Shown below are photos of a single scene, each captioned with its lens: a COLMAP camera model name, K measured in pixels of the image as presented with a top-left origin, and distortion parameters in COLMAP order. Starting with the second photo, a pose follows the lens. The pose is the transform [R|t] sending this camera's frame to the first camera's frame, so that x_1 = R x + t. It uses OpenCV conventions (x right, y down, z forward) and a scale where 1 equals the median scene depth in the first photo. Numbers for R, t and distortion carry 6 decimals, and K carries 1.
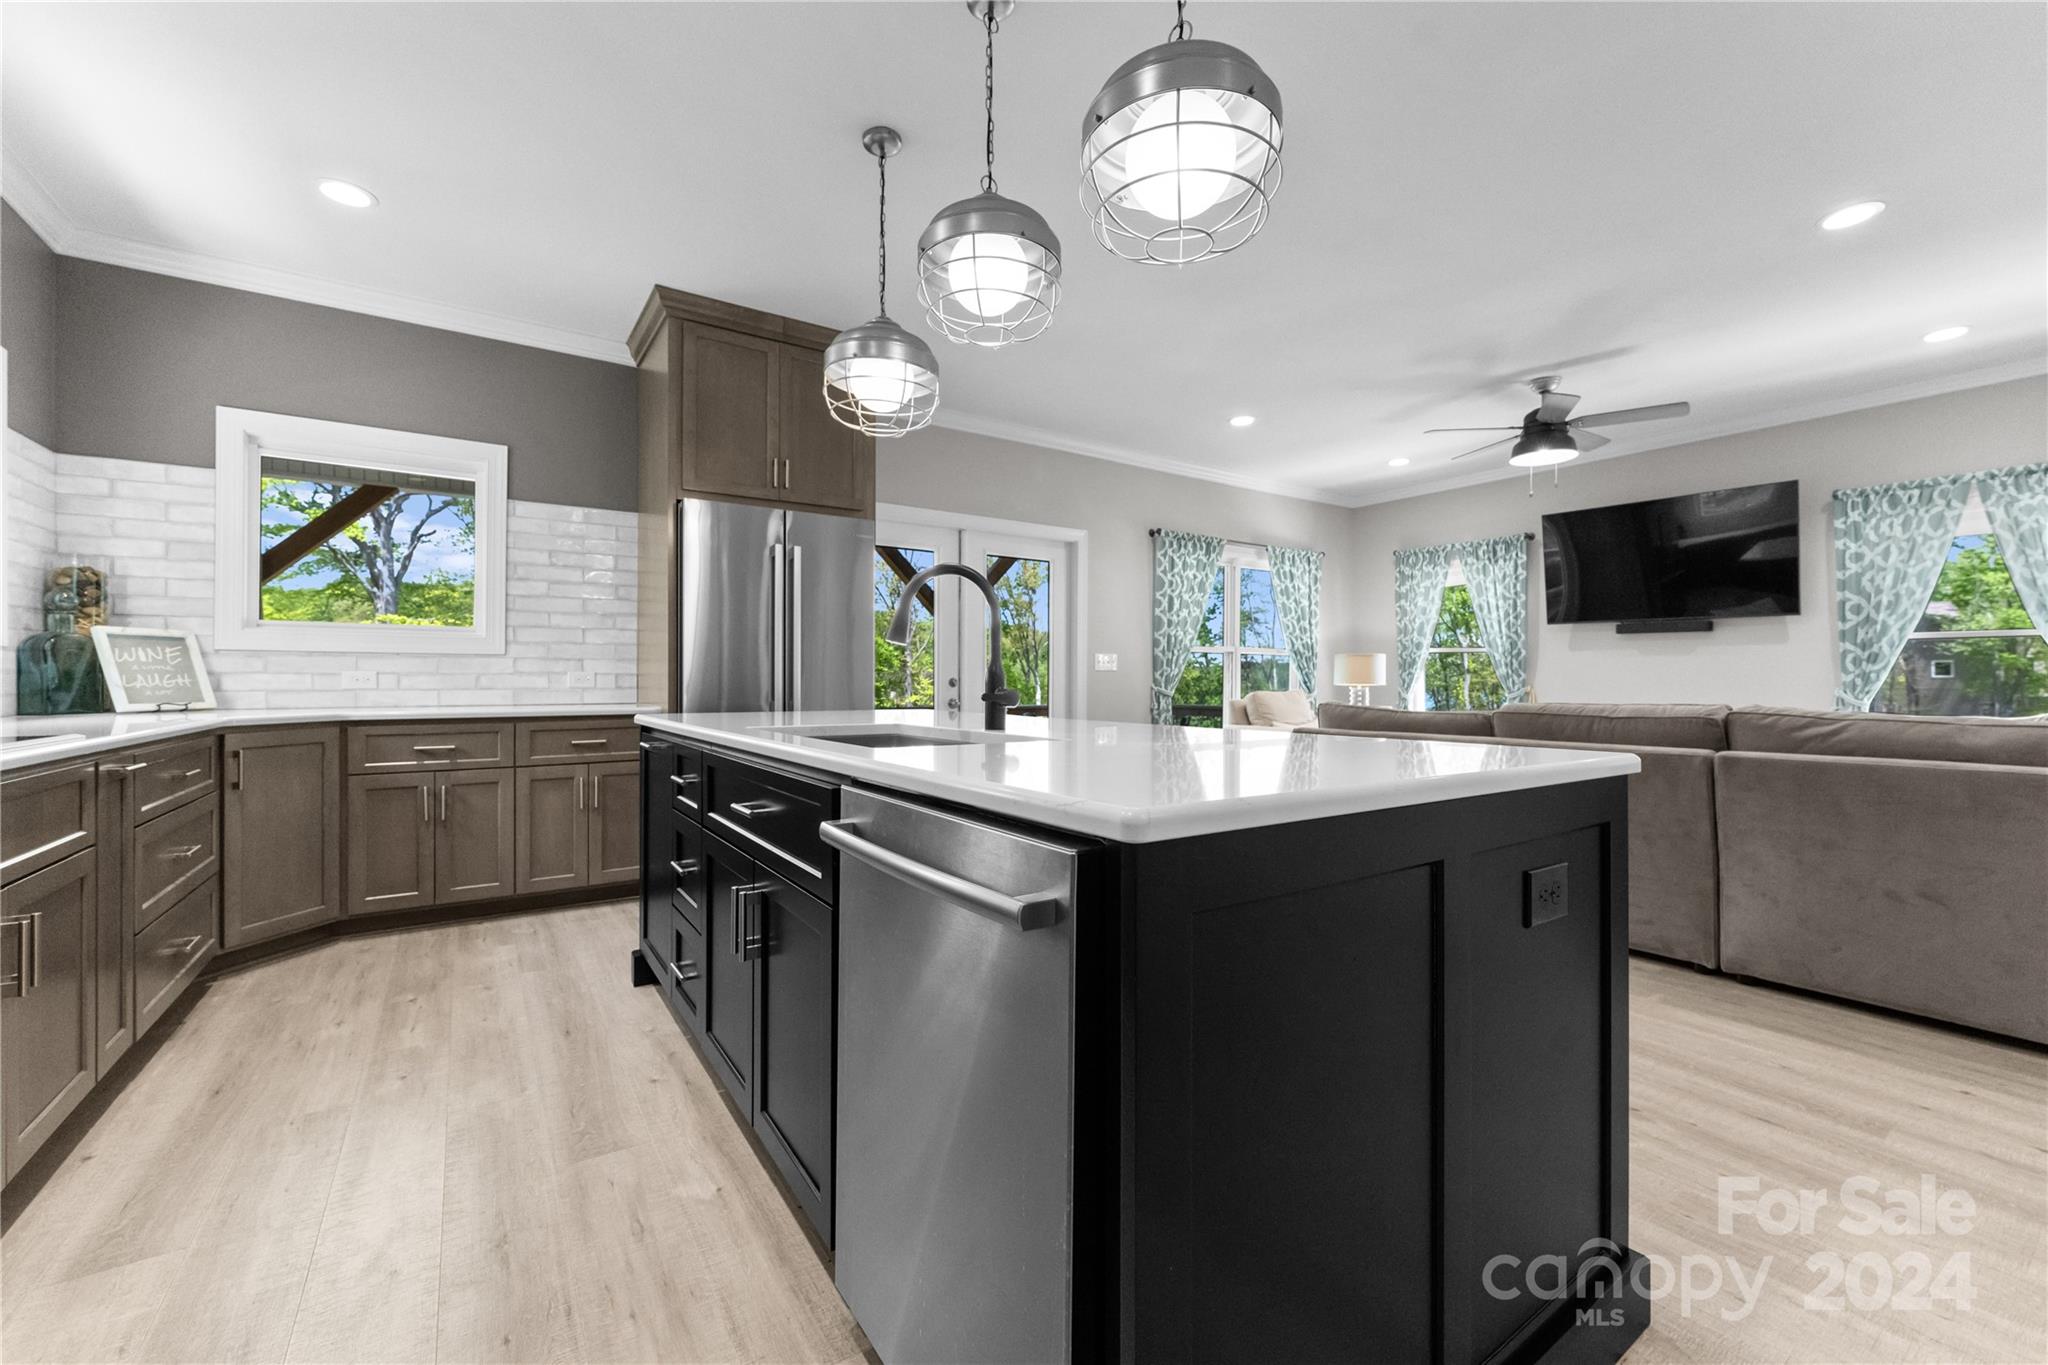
lens RADIAL K [[812.7, 0, 1029.5], [0, 812.7, 683.3], [0, 0, 1]] dist [-0.001706, 0.000208]
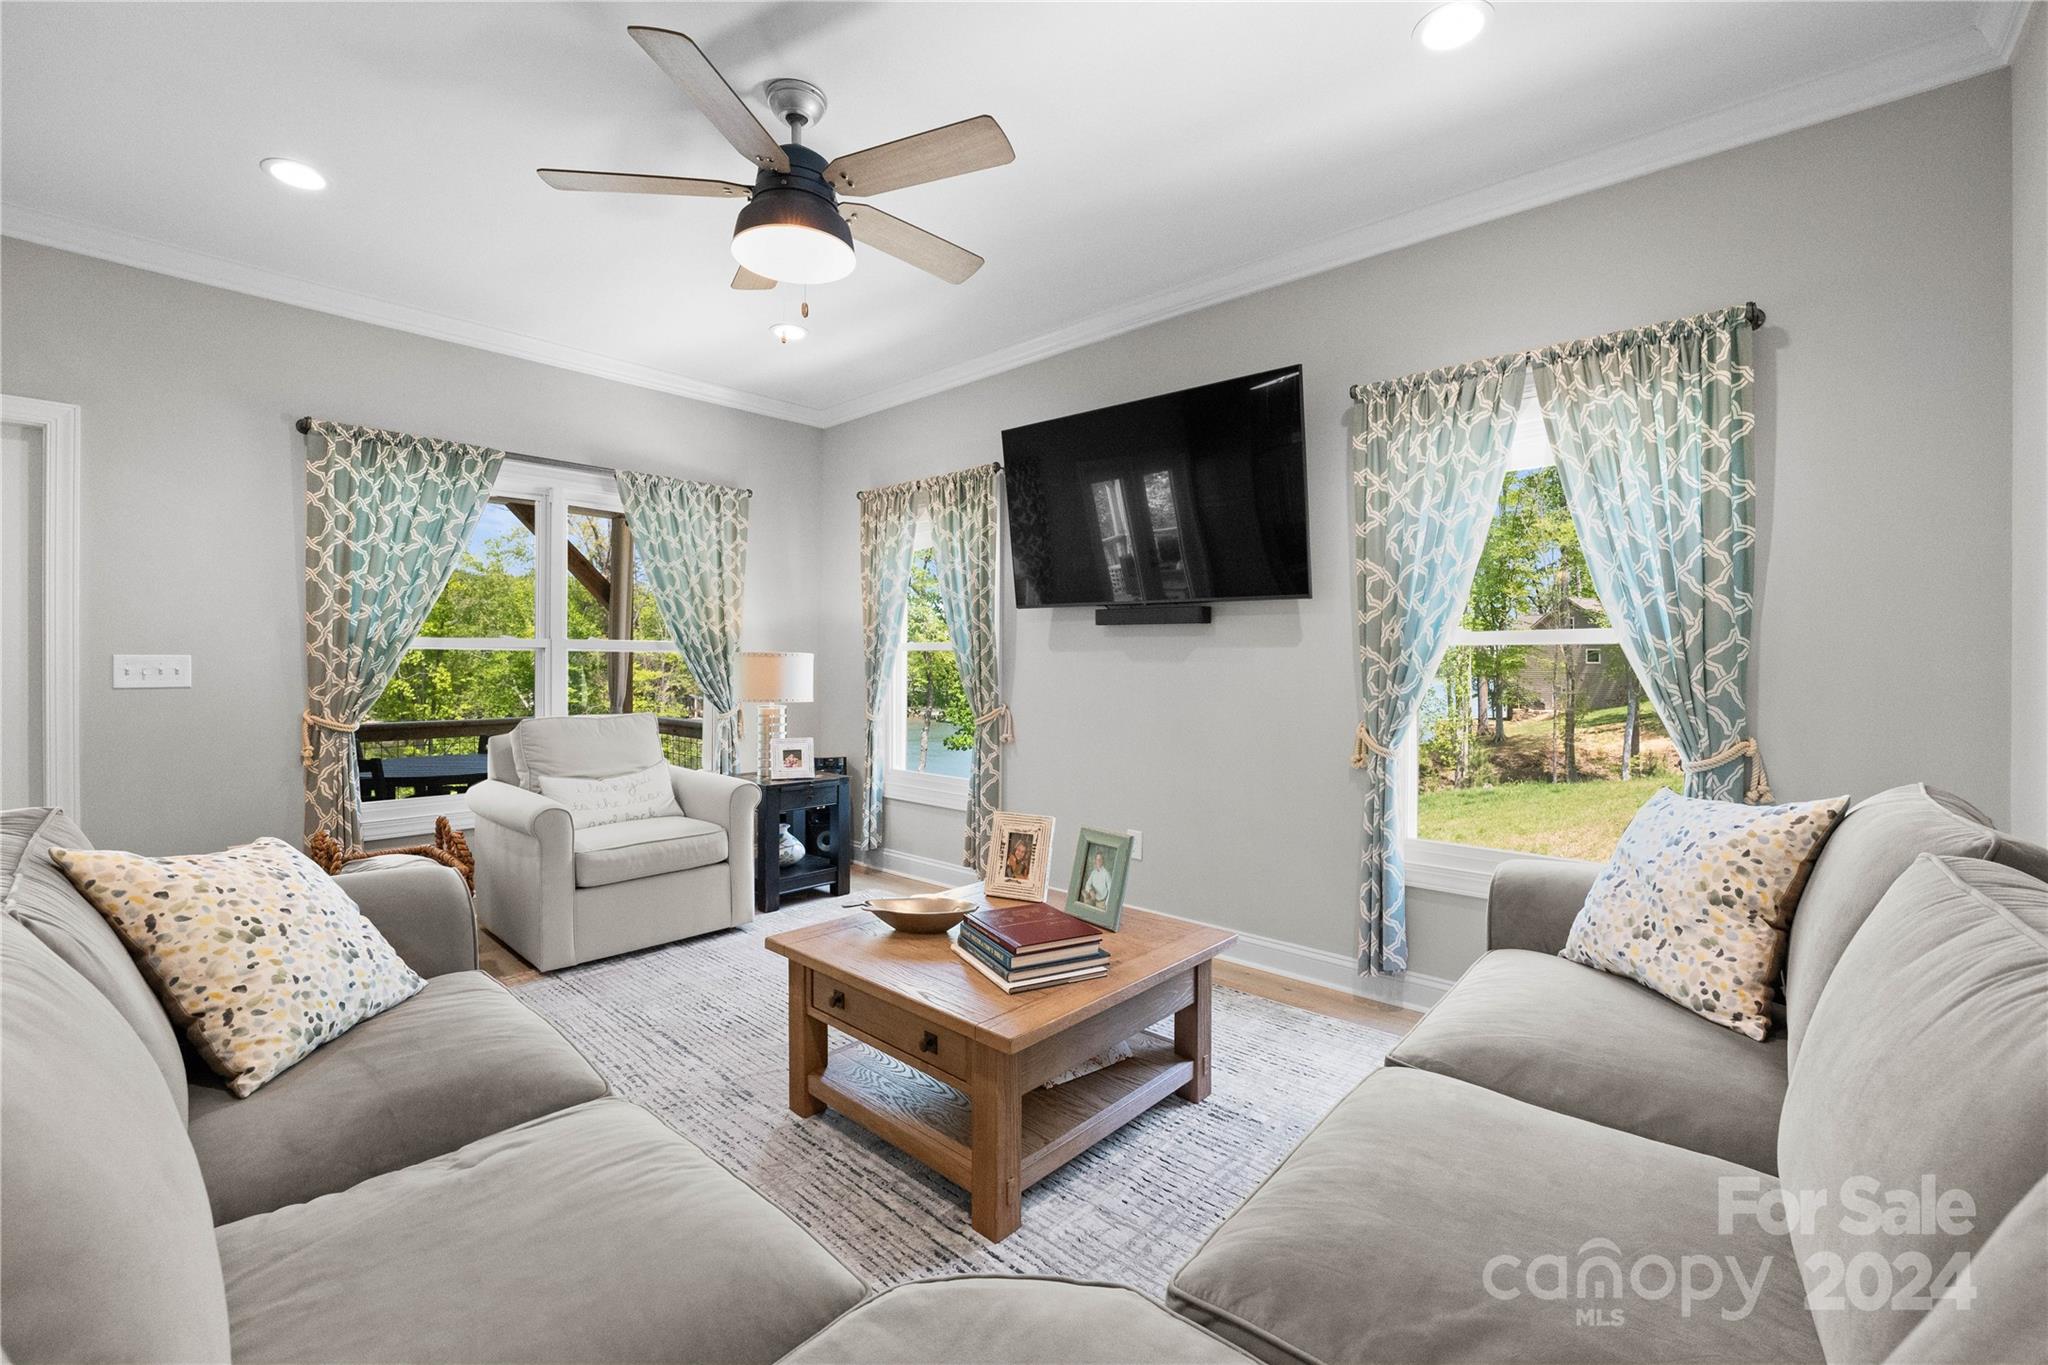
lens RADIAL K [[839.0, 0, 1021.7], [0, 839.0, 669.4], [0, 0, 1]] dist [-0.033277, -0.000033]
pose [[0.972525, -0.001192, 0.232795, 0.719505], [-0.000170, 0.999983, 0.005831, -0.042790], [-0.232798, -0.005711, 0.972508, 0.546852]]
